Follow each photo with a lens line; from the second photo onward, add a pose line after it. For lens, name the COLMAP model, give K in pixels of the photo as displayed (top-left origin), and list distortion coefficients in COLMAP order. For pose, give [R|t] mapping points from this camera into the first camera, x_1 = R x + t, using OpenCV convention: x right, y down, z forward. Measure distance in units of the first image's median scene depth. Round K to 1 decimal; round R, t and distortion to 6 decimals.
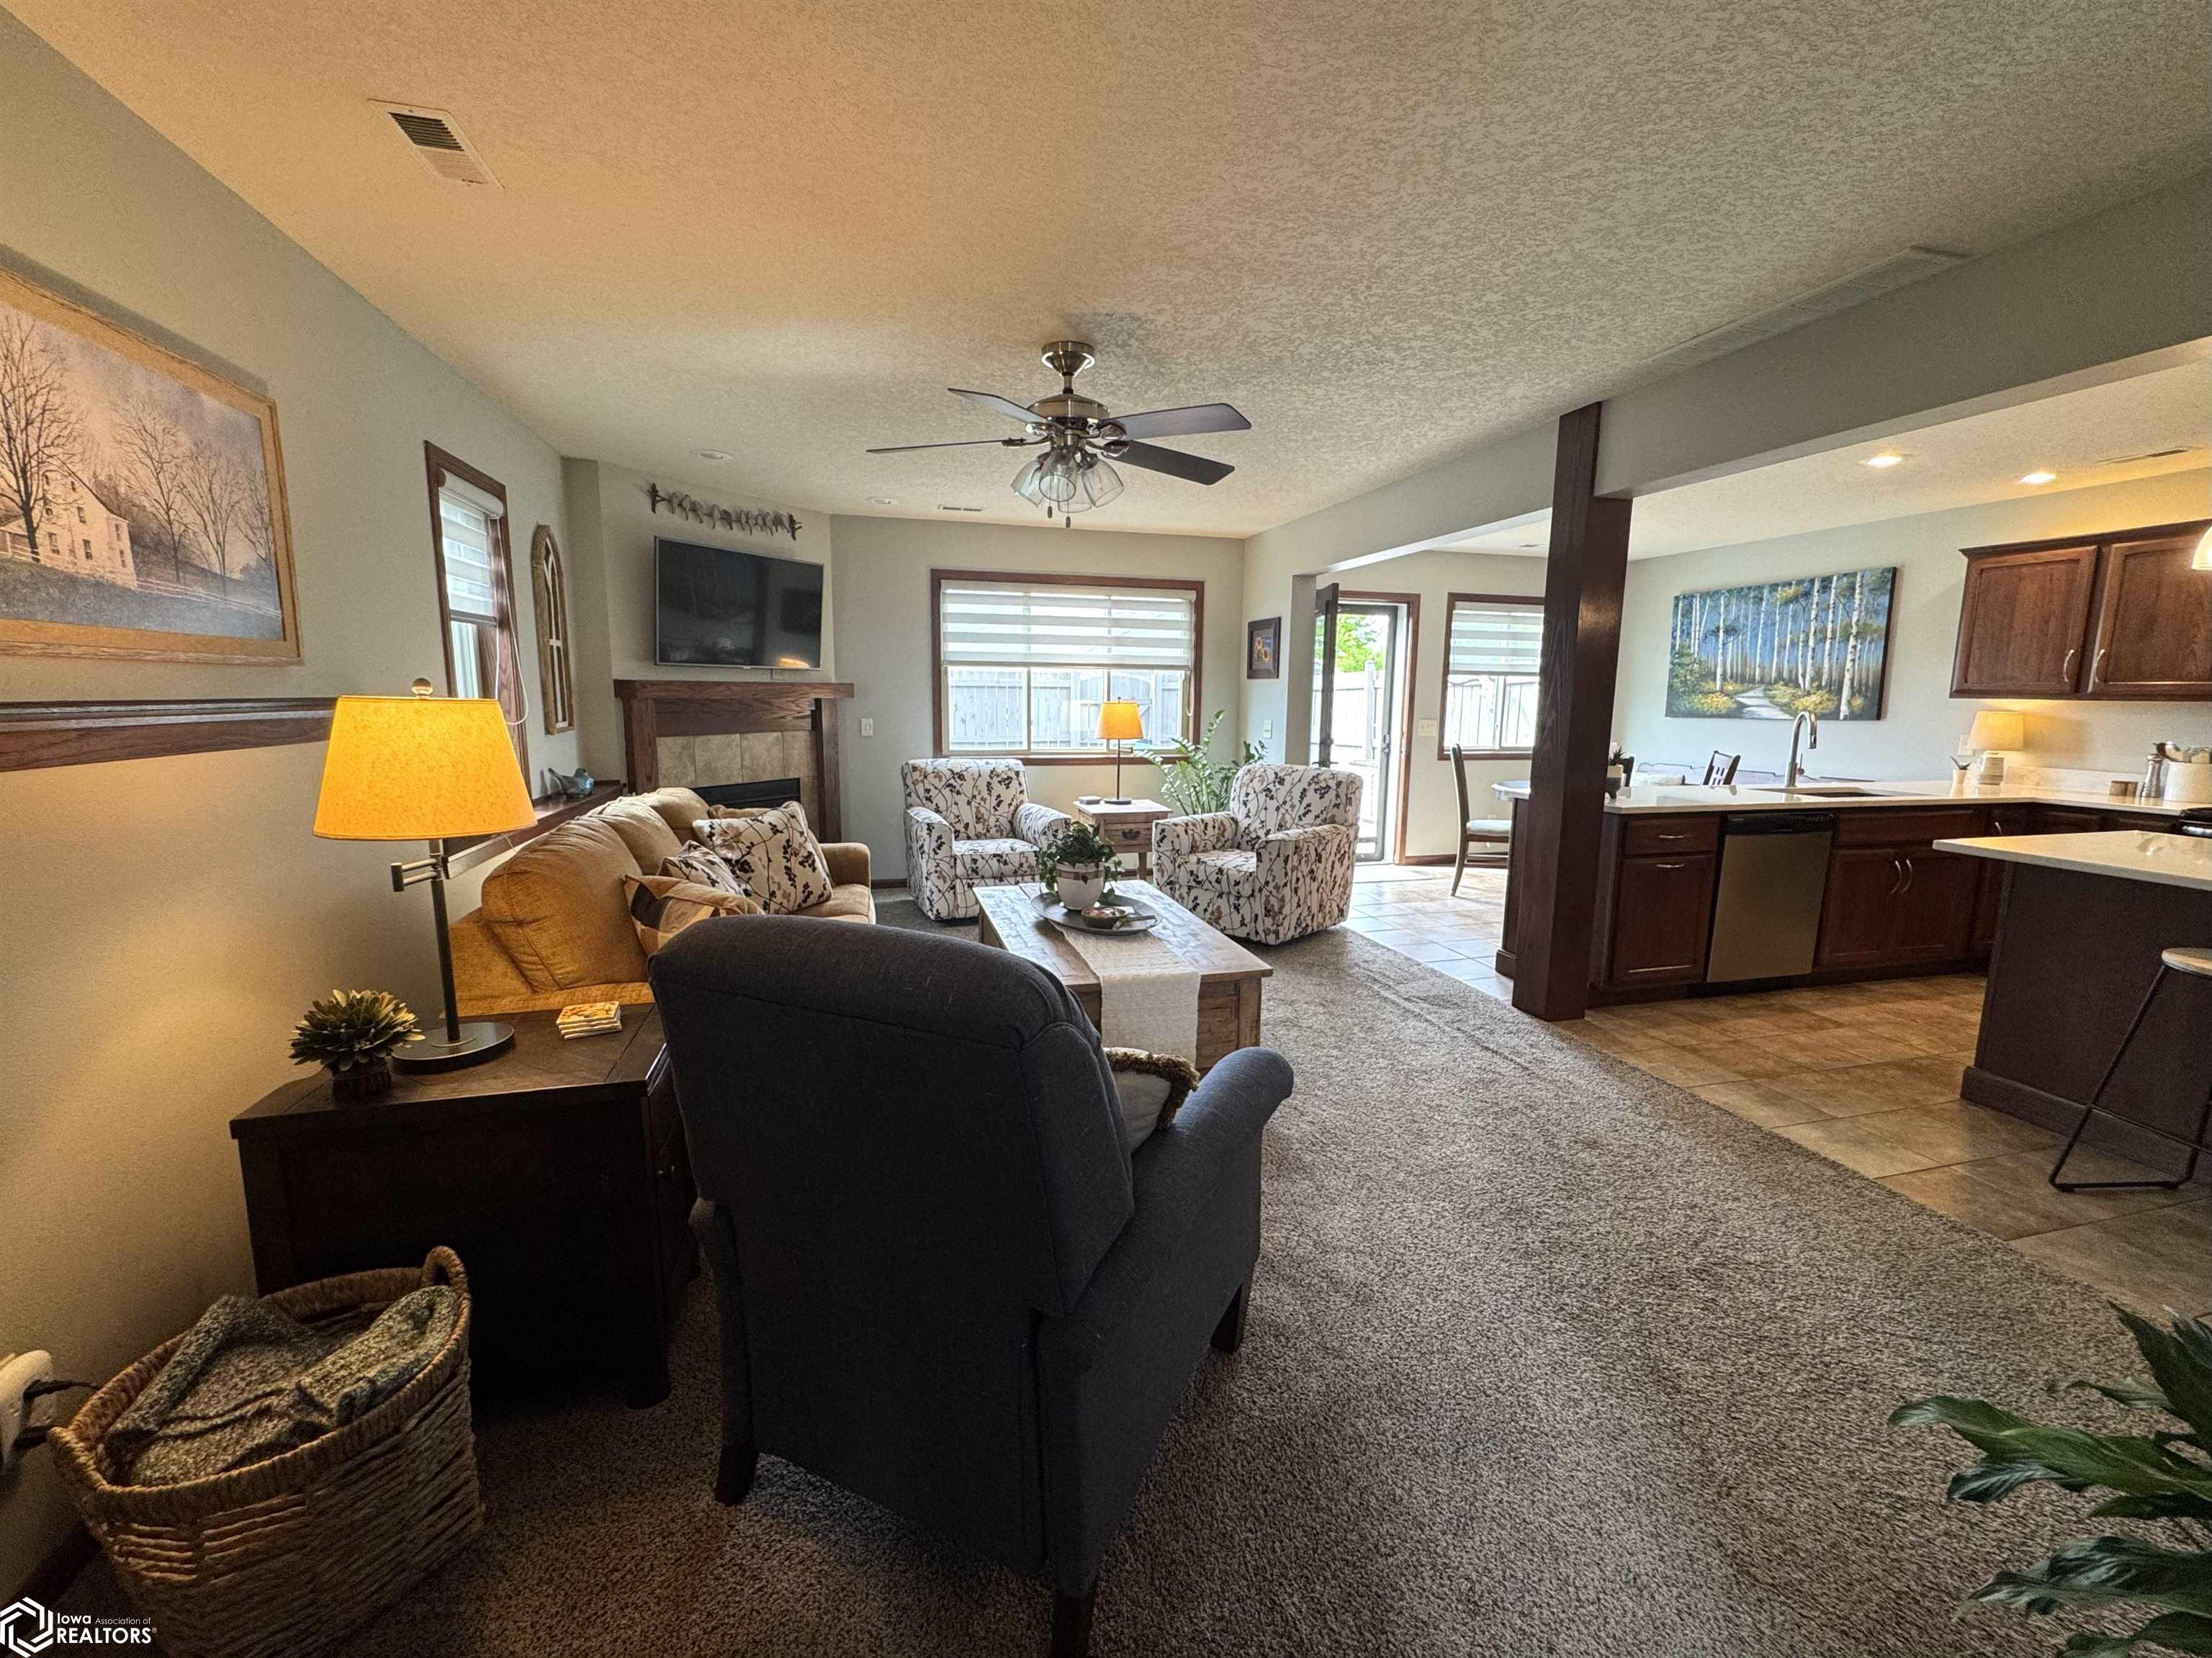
lens RADIAL K [[907.5, 0, 1106.0], [0, 907.5, 829.0], [0, 0, 1]] dist [-0.002520, -0.000595]
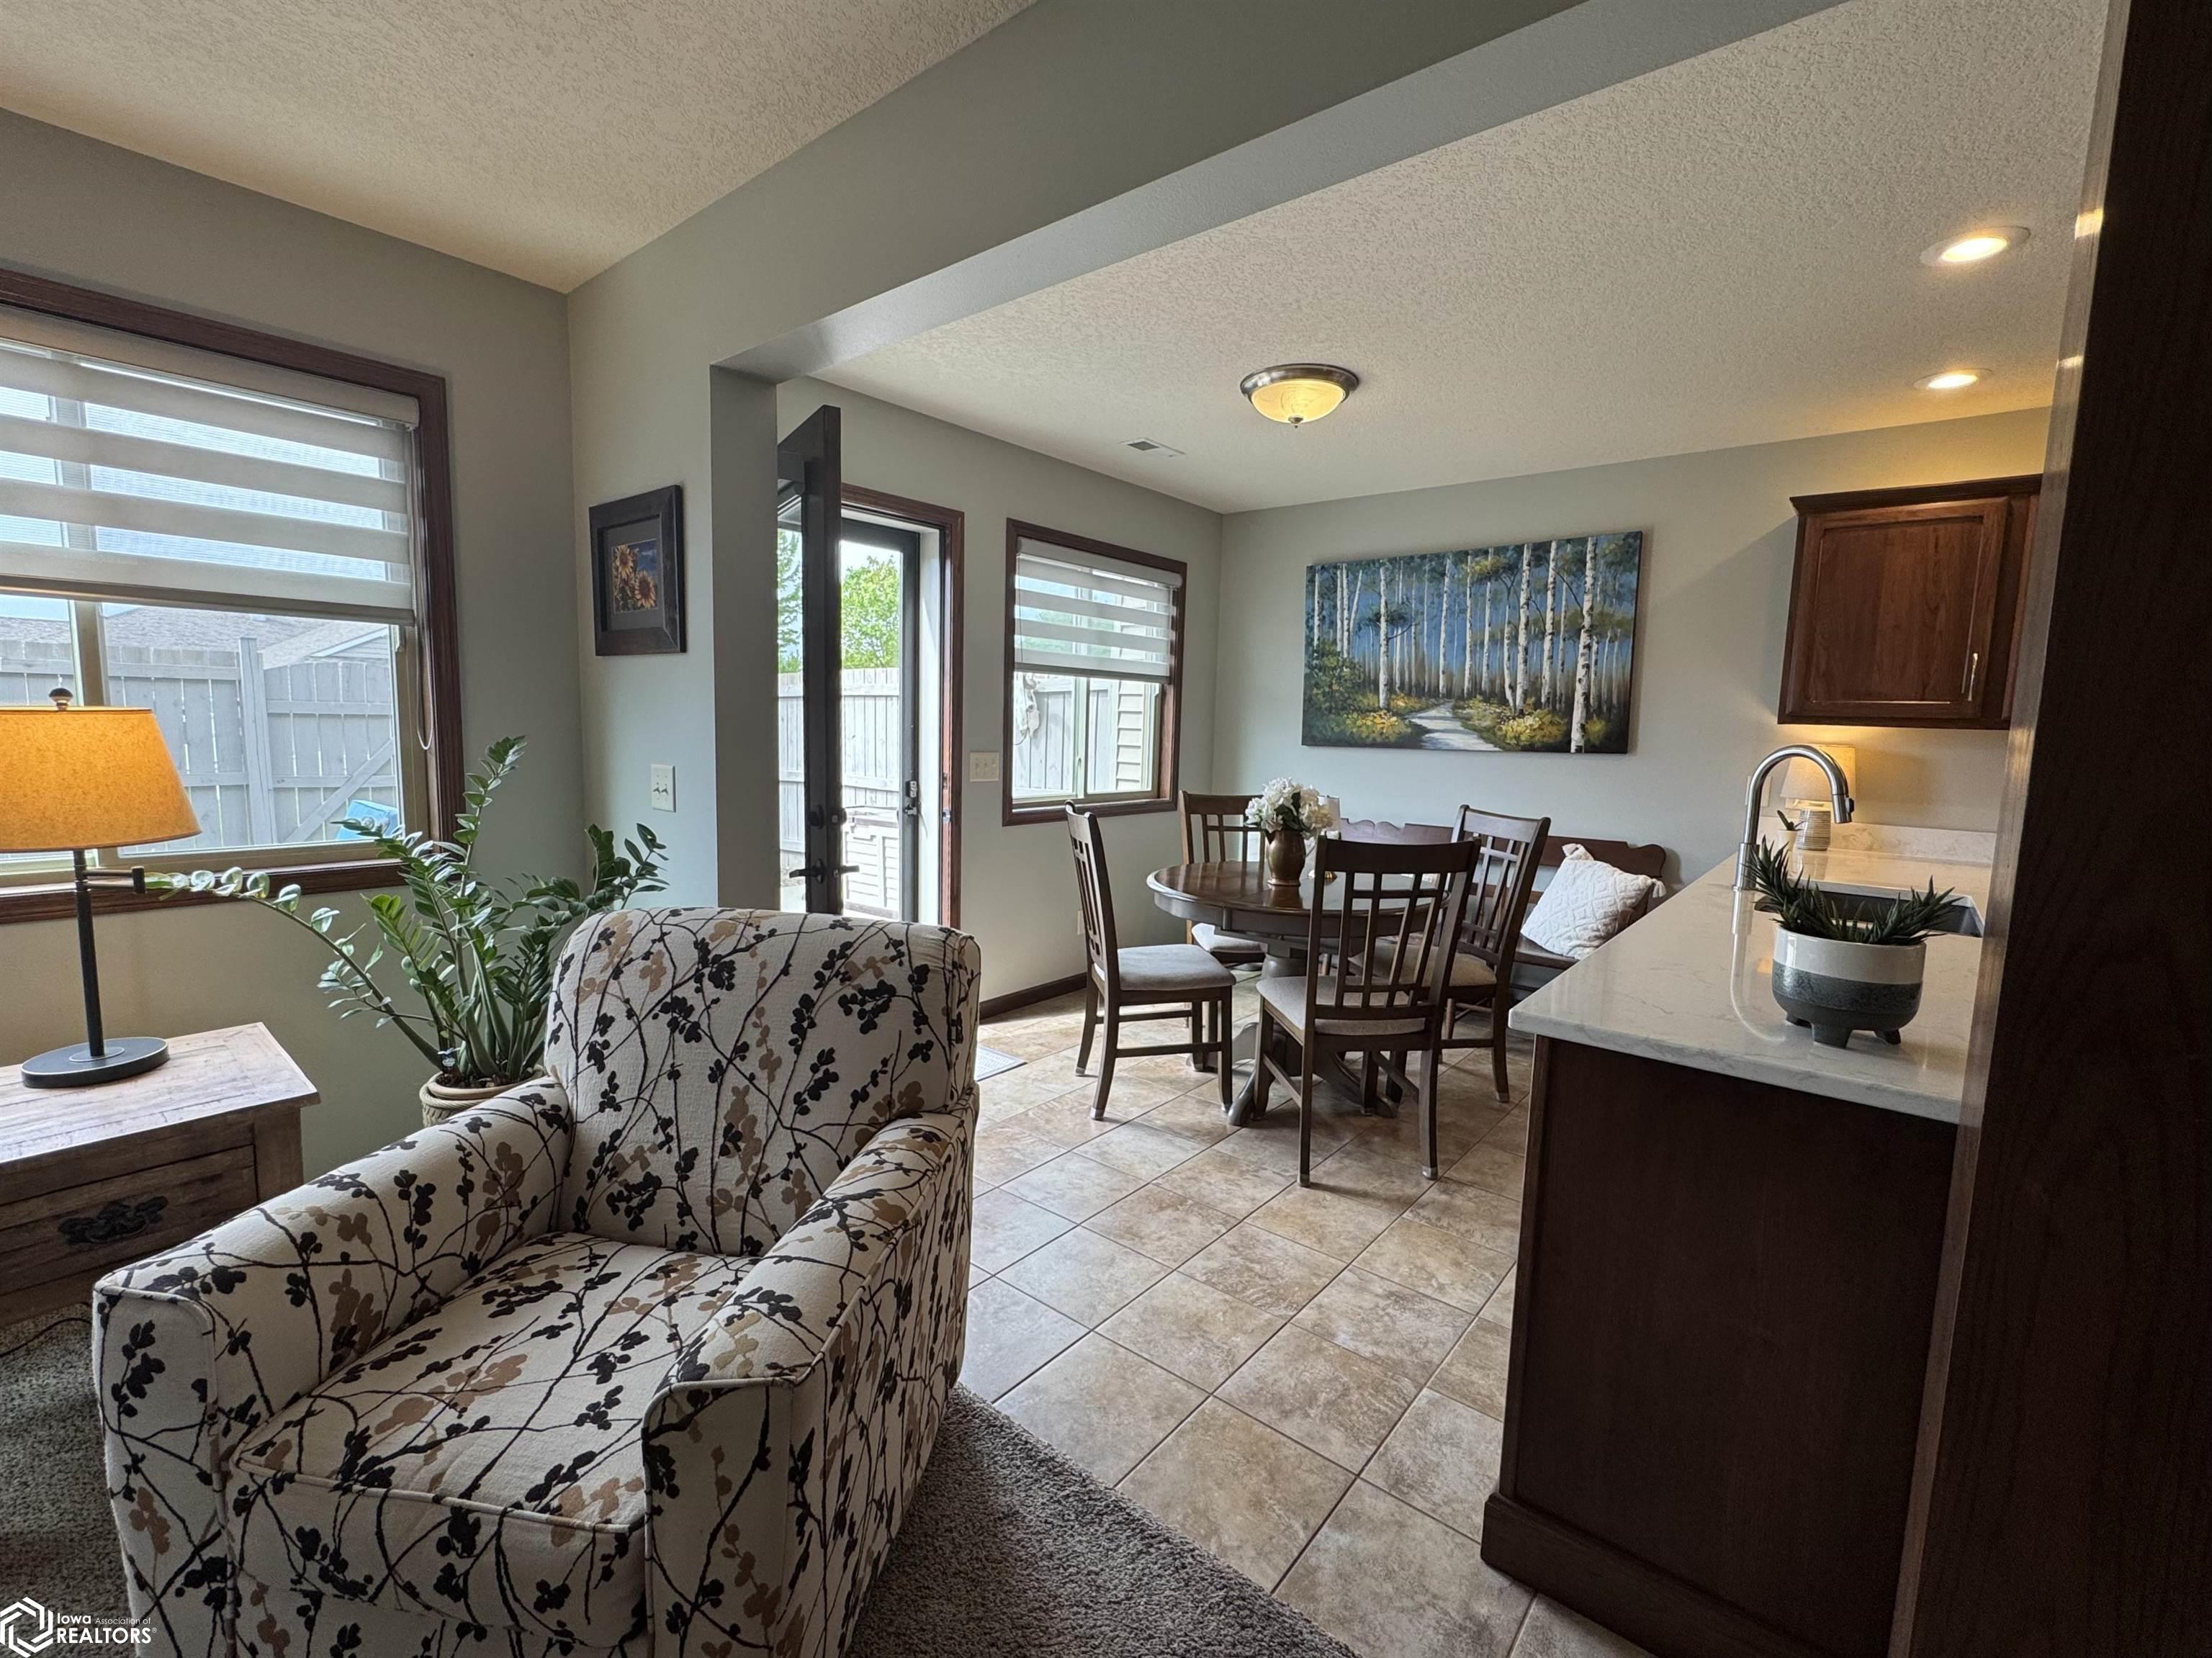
lens RADIAL K [[955.6, 0, 1106.0], [0, 955.6, 829.0], [0, 0, 1]] dist [-0.000318, 0.000218]
pose [[0.820540, -0.053754, 0.569056, 0.112086], [0.066421, 0.997791, -0.001521, -0.087613], [-0.567717, 0.039045, 0.822297, 0.624466]]
